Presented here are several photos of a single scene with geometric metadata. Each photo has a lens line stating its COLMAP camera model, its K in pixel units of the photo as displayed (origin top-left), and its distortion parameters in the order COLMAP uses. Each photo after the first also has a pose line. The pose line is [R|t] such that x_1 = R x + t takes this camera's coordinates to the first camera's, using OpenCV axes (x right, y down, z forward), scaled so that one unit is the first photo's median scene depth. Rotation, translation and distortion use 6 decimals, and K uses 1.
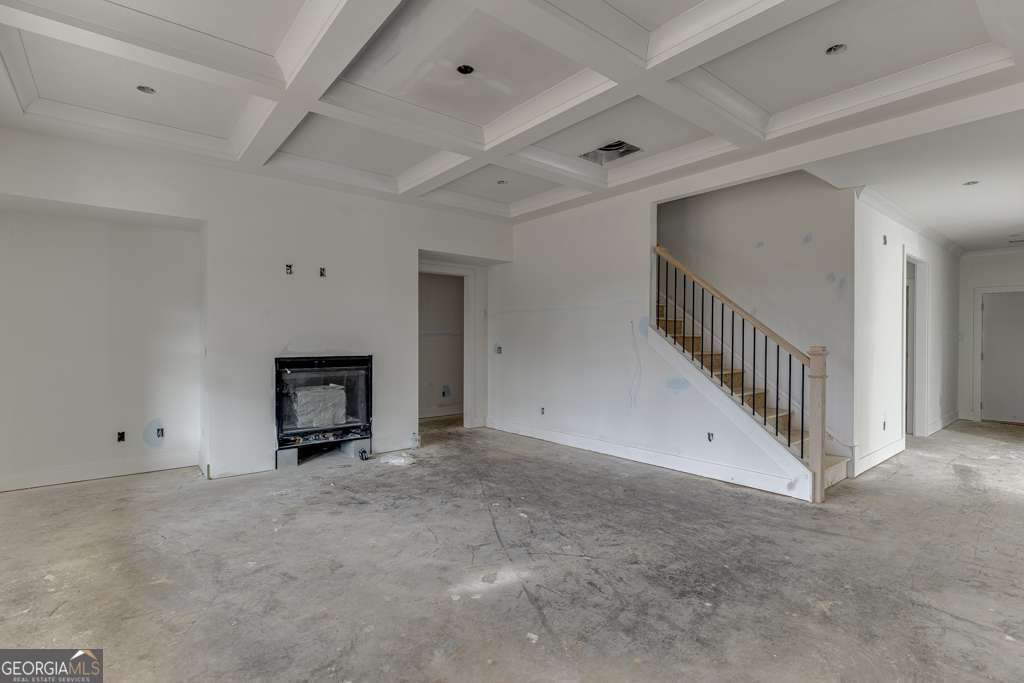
lens RADIAL K [[487.2, 0, 521.9], [0, 487.2, 346.4], [0, 0, 1]] dist [-0.007616, 0.001147]
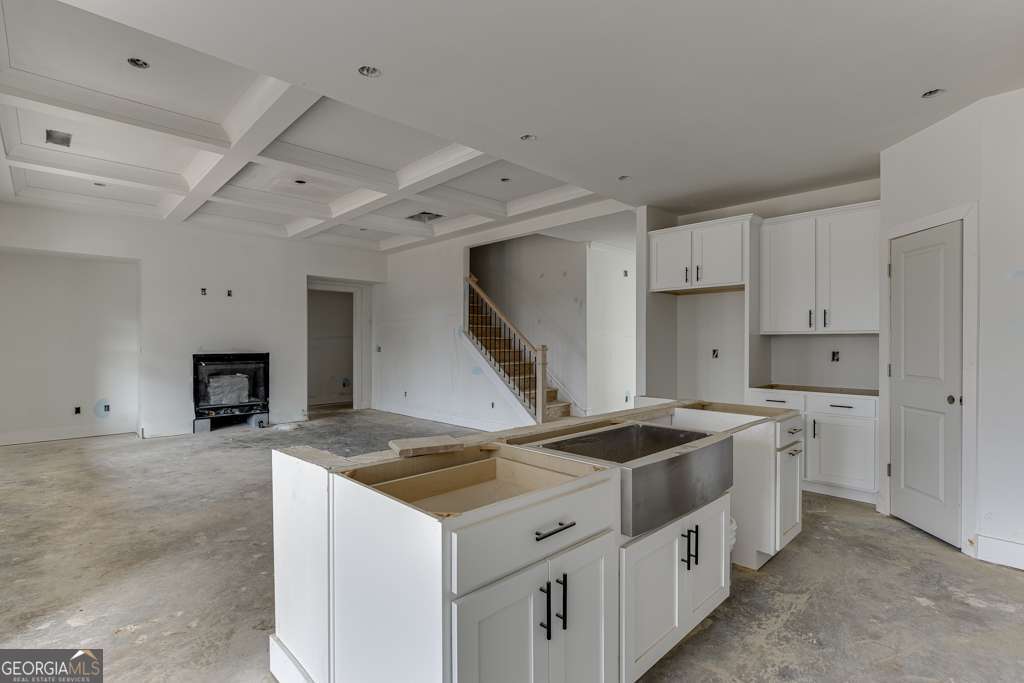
lens RADIAL K [[487.2, 0, 519.6], [0, 487.2, 344.7], [0, 0, 1]] dist [-0.007616, 0.001147]
pose [[0.997154, -0.002016, 0.075368, 0.383091], [0.002674, 0.999959, -0.008620, 0.011554], [-0.075347, 0.008797, 0.997119, -0.552733]]
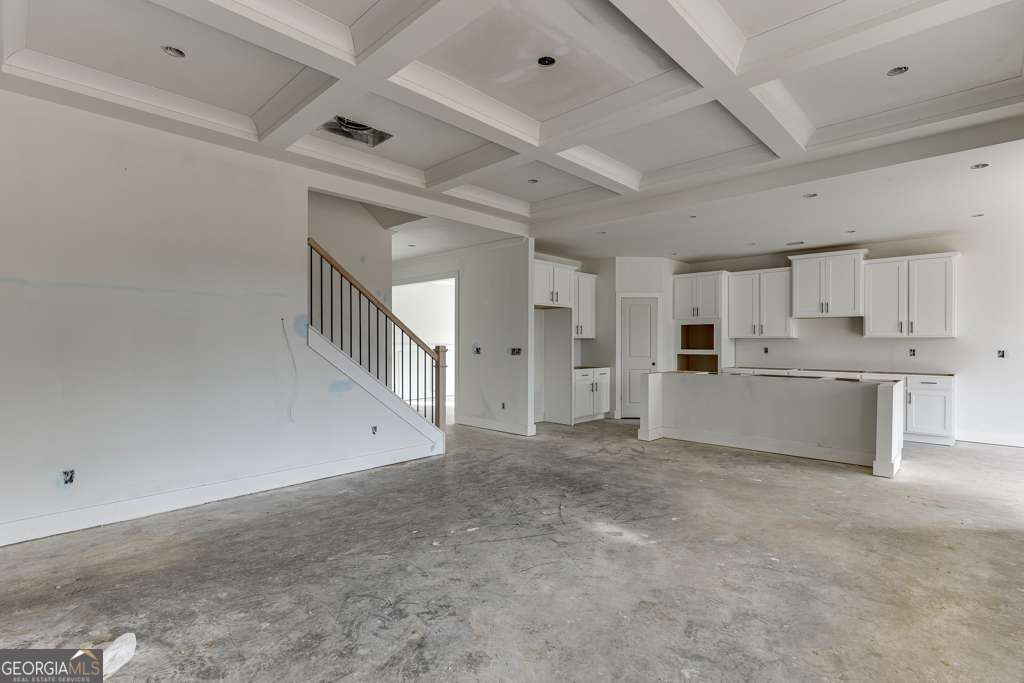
lens RADIAL K [[487.2, 0, 520.1], [0, 487.2, 344.9], [0, 0, 1]] dist [-0.007616, 0.001147]
pose [[-0.115642, -0.007226, 0.993265, -0.793473], [0.012514, 0.999884, 0.008731, -0.011003], [-0.993212, 0.013440, -0.115538, 0.864478]]
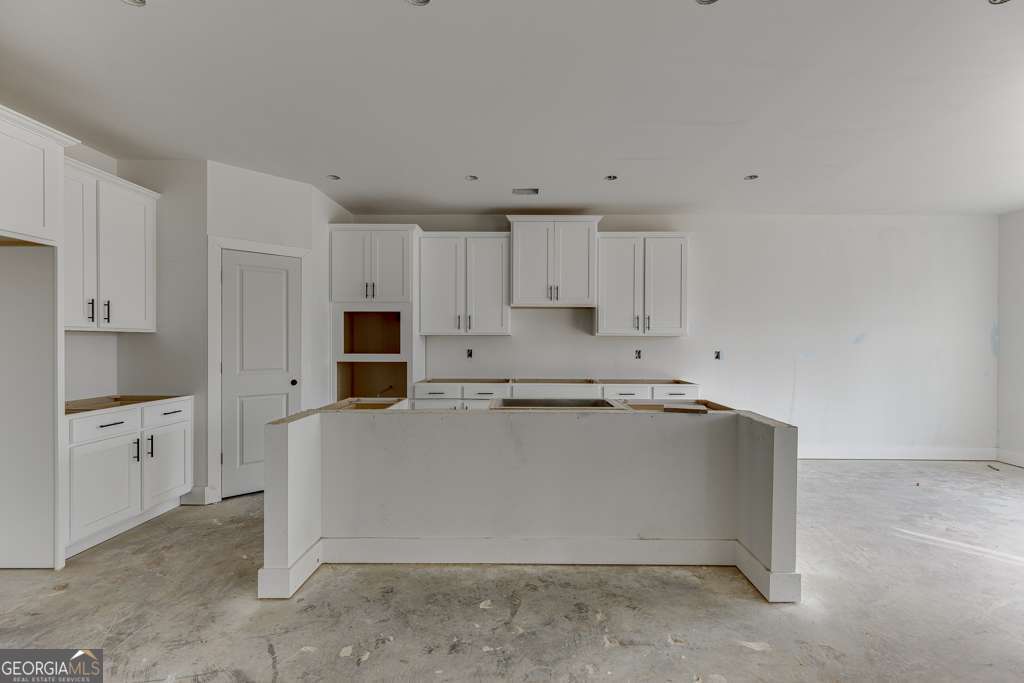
lens RADIAL K [[457.1, 0, 517.8], [0, 457.1, 344.4], [0, 0, 1]] dist [0.005229, -0.000128]
pose [[-0.757104, -0.007390, 0.653252, 0.088546], [0.005493, 0.999829, 0.017678, -0.005935], [-0.653271, 0.016972, -0.756934, 0.531821]]
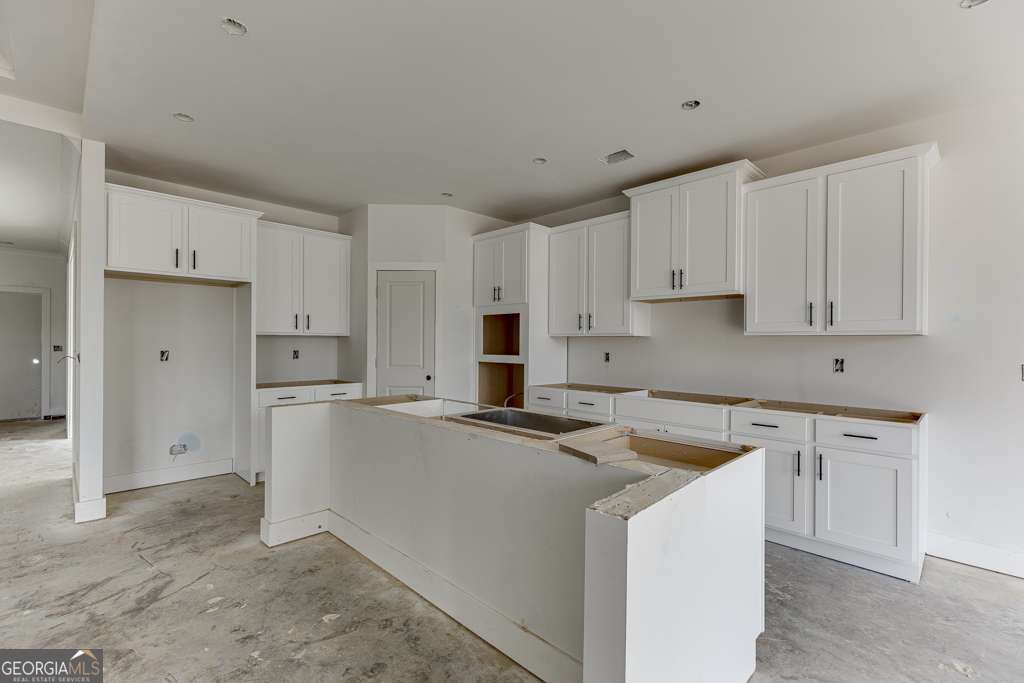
lens RADIAL K [[457.1, 0, 517.8], [0, 457.1, 343.7], [0, 0, 1]] dist [0.005229, -0.000128]
pose [[-0.090032, -0.004756, 0.995928, -0.062386], [0.007646, 0.999956, 0.005466, 0.000345], [-0.995910, 0.008107, -0.089992, -0.006760]]
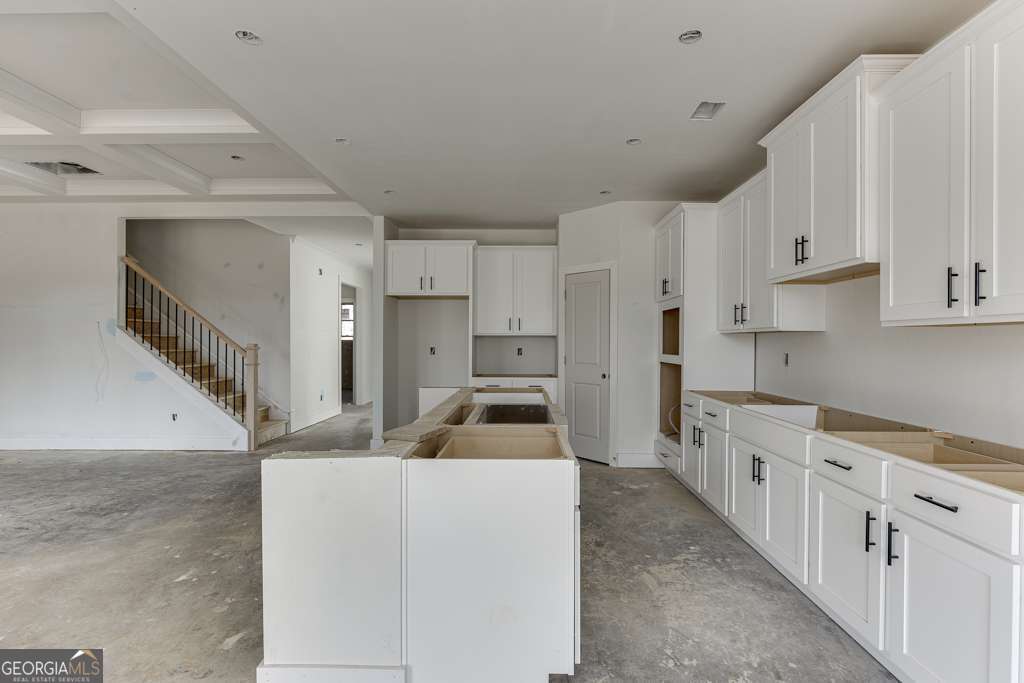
lens RADIAL K [[487.2, 0, 517.8], [0, 487.2, 344.2], [0, 0, 1]] dist [-0.007616, 0.001147]
pose [[0.655108, -0.004243, 0.755524, 0.026423], [0.008750, 0.999960, -0.001971, 0.009984], [-0.755485, 0.007902, 0.655118, -0.513923]]
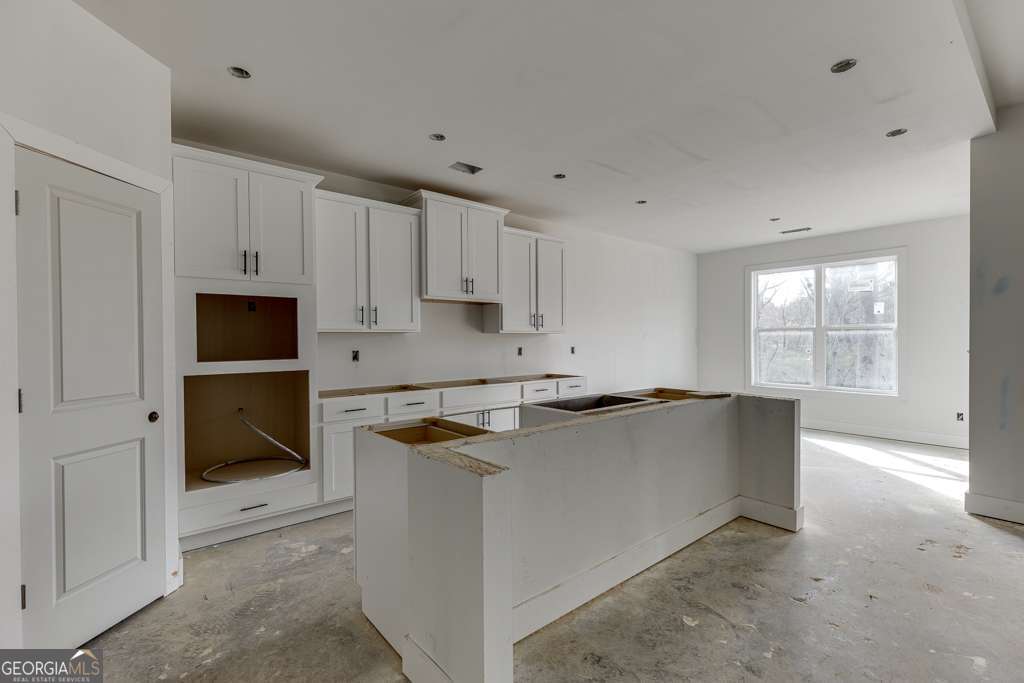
lens RADIAL K [[457.1, 0, 518.4], [0, 457.1, 347.1], [0, 0, 1]] dist [0.005229, -0.000128]
pose [[-0.999983, 0.005616, -0.001472, 0.647864], [0.005567, 0.999495, 0.031278, -0.007068], [0.001647, 0.031269, -0.999510, 0.644535]]
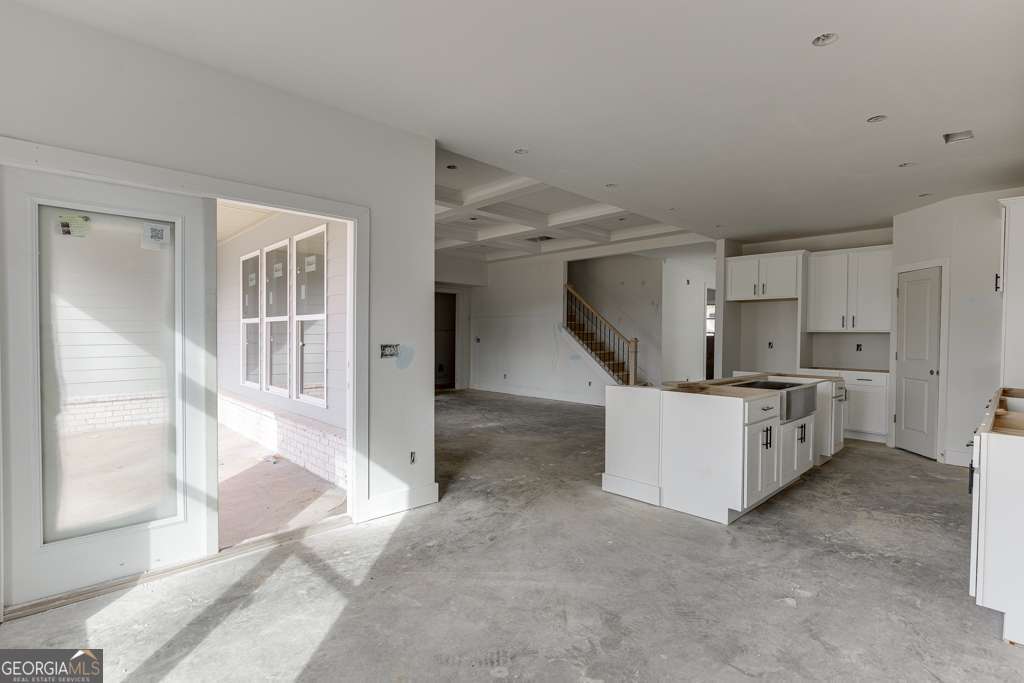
lens RADIAL K [[487.2, 0, 517.3], [0, 487.2, 346.3], [0, 0, 1]] dist [-0.007616, 0.001147]
pose [[0.997717, 0.005907, 0.067270, -0.044189], [-0.006558, 0.999934, 0.009464, 0.018759], [-0.067209, -0.009884, 0.997690, -1.022239]]
